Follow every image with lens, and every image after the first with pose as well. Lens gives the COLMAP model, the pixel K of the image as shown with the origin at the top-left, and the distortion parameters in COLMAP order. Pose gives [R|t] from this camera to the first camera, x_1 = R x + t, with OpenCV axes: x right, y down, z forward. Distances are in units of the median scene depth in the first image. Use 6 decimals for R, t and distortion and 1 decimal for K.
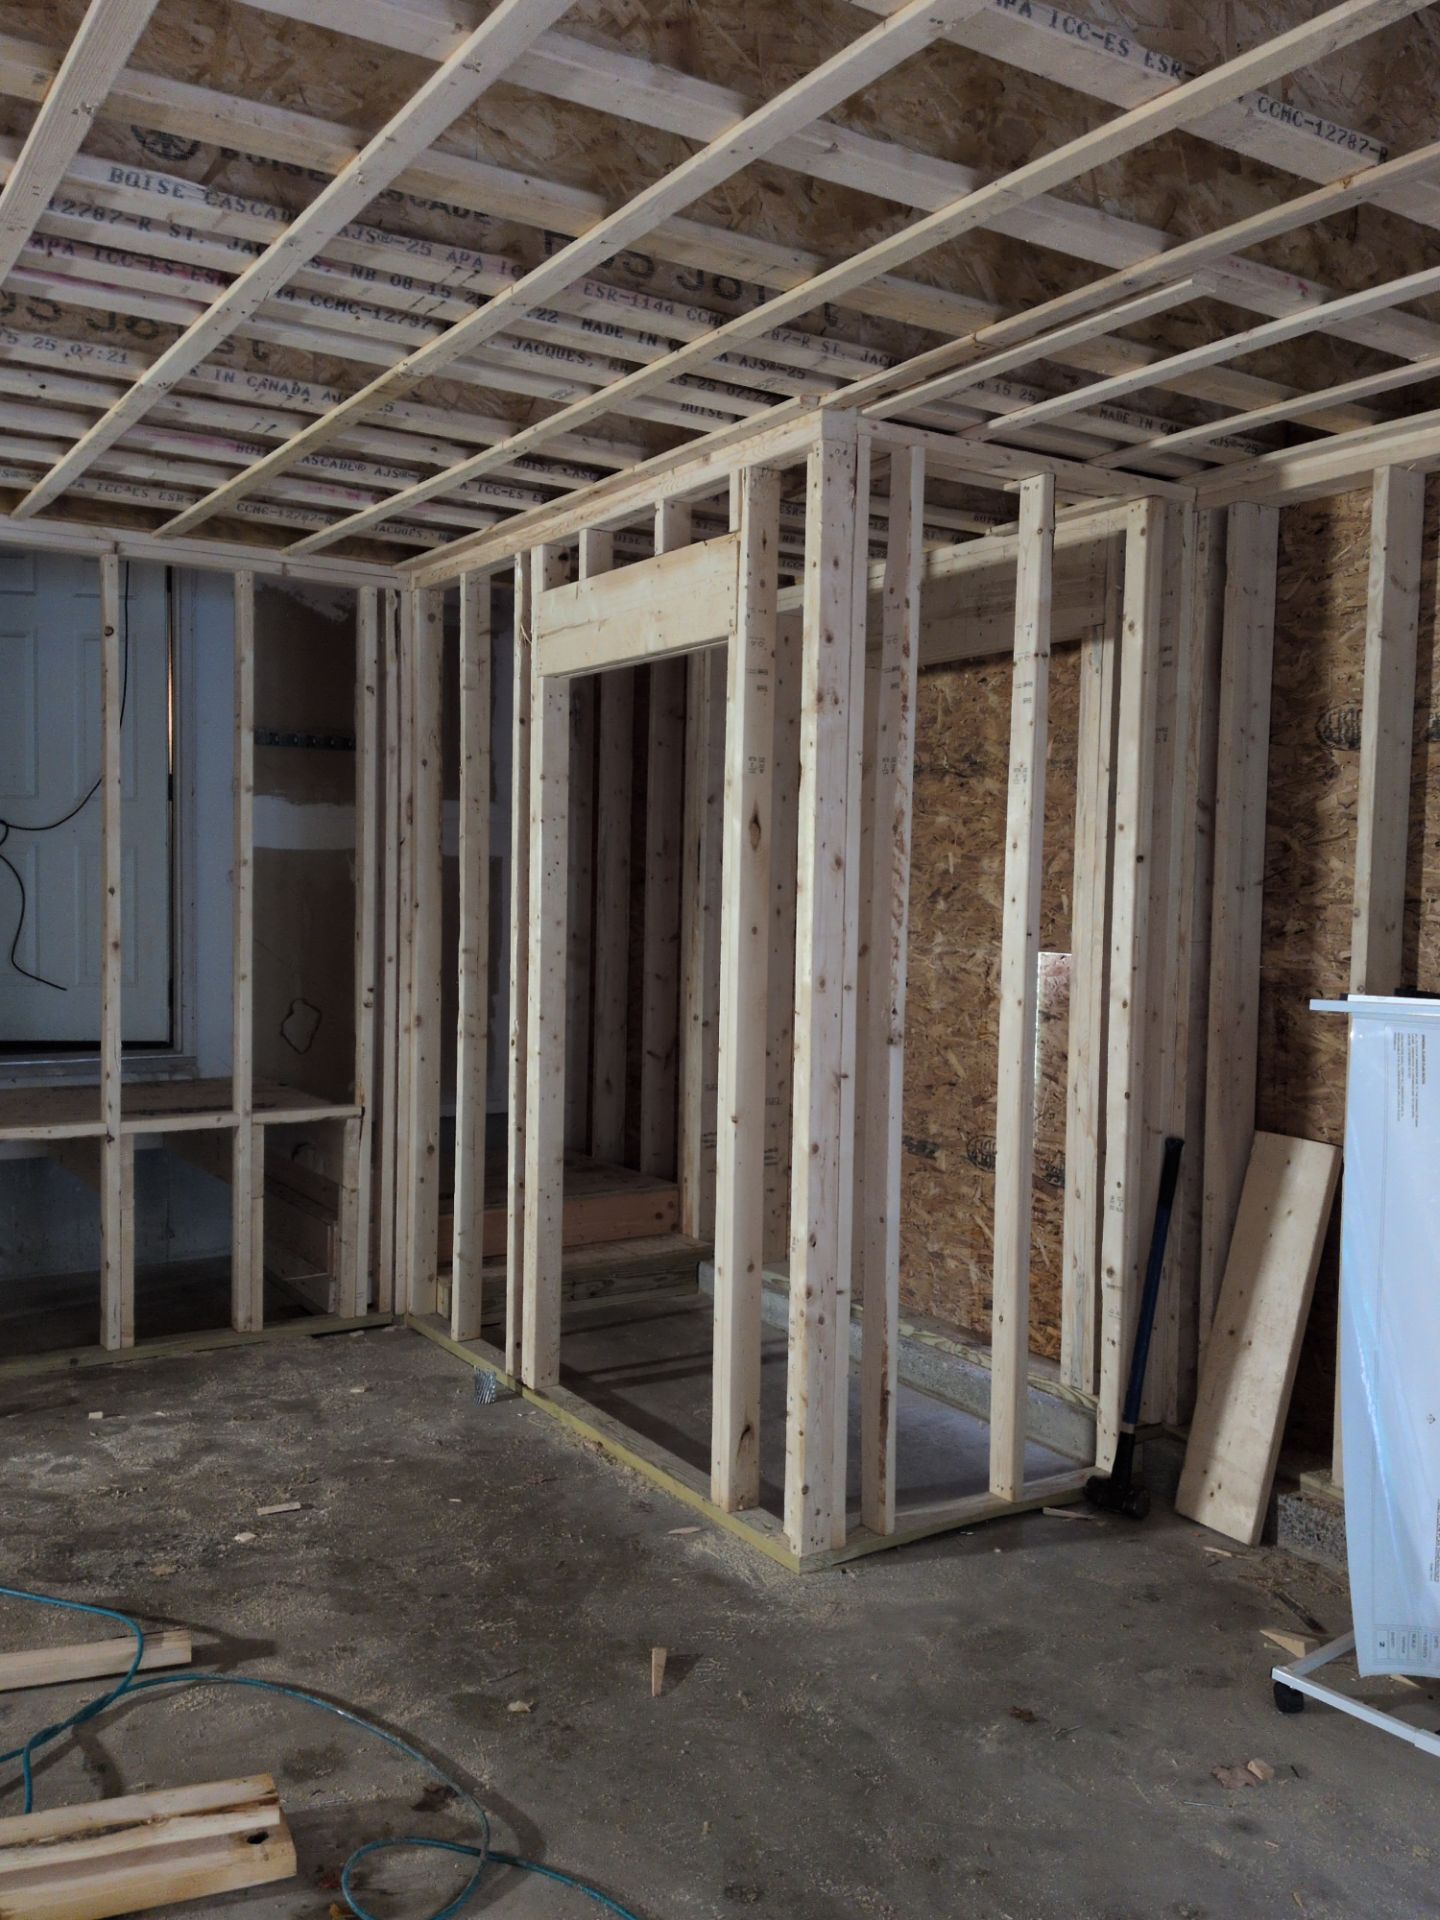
lens RADIAL K [[1620.1, 0, 718.1], [0, 1620.1, 963.1], [0, 0, 1]] dist [0.076336, -0.029657]
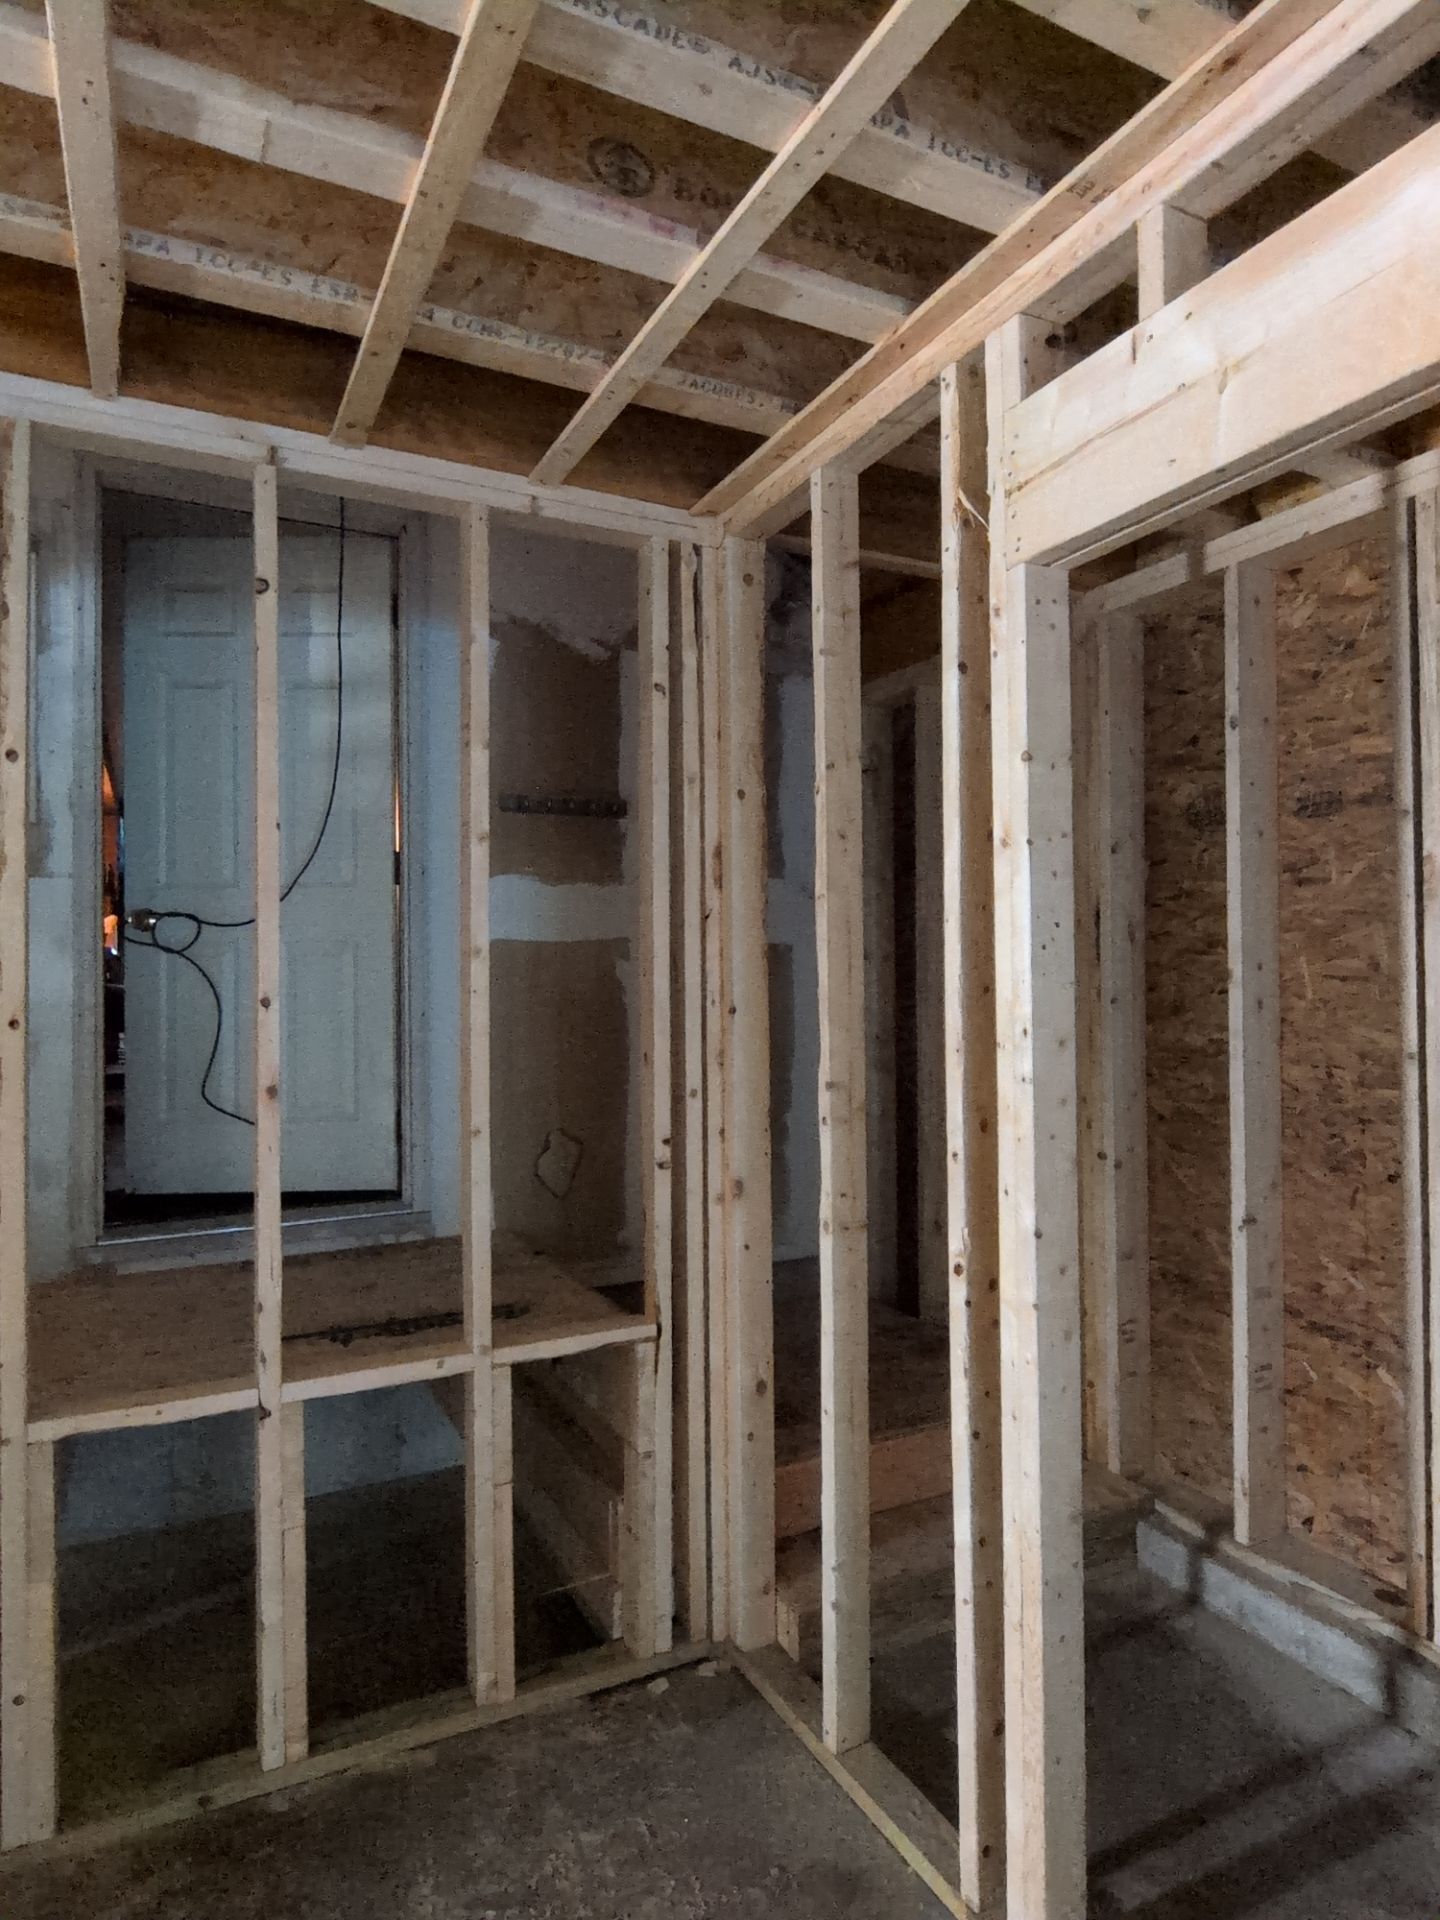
lens RADIAL K [[1114.5, 0, 723.9], [0, 1114.5, 964.0], [0, 0, 1]] dist [-0.003808, 0.002895]
pose [[0.995330, -0.029373, -0.091952, -0.148154], [0.023467, 0.997631, -0.064671, -0.025341], [0.093634, 0.062211, 0.993661, 0.554287]]
